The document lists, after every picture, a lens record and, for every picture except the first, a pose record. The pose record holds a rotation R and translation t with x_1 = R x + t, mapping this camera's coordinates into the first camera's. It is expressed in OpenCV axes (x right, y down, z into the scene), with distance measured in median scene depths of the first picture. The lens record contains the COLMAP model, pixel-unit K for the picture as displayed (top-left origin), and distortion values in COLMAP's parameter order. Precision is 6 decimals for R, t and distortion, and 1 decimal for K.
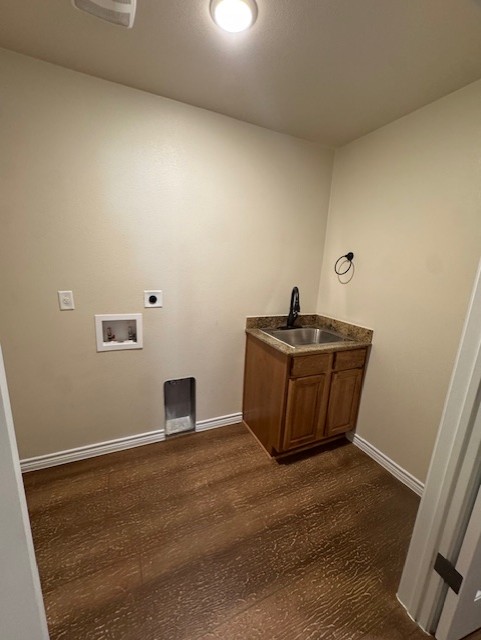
lens RADIAL K [[256.4, 0, 239.9], [0, 256.4, 320.9], [0, 0, 1]] dist [-0.002418, 0.001306]
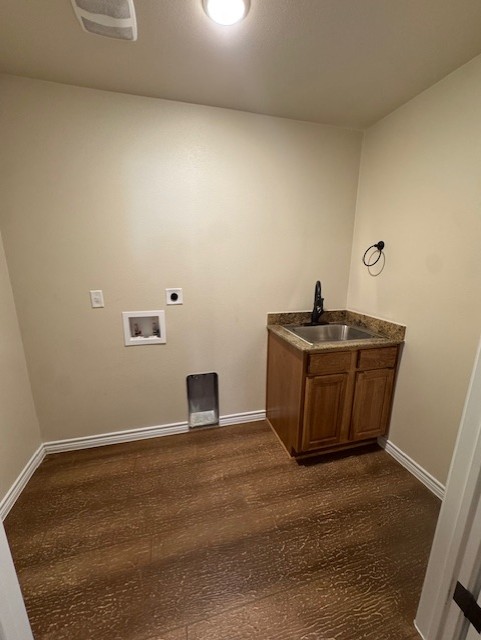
lens RADIAL K [[256.4, 0, 239.5], [0, 256.4, 320.6], [0, 0, 1]] dist [-0.002418, 0.001306]
pose [[0.984599, -0.003815, -0.174785, 0.118379], [0.004816, 0.999974, 0.005305, 0.009954], [0.174761, -0.006065, 0.984592, 0.014411]]
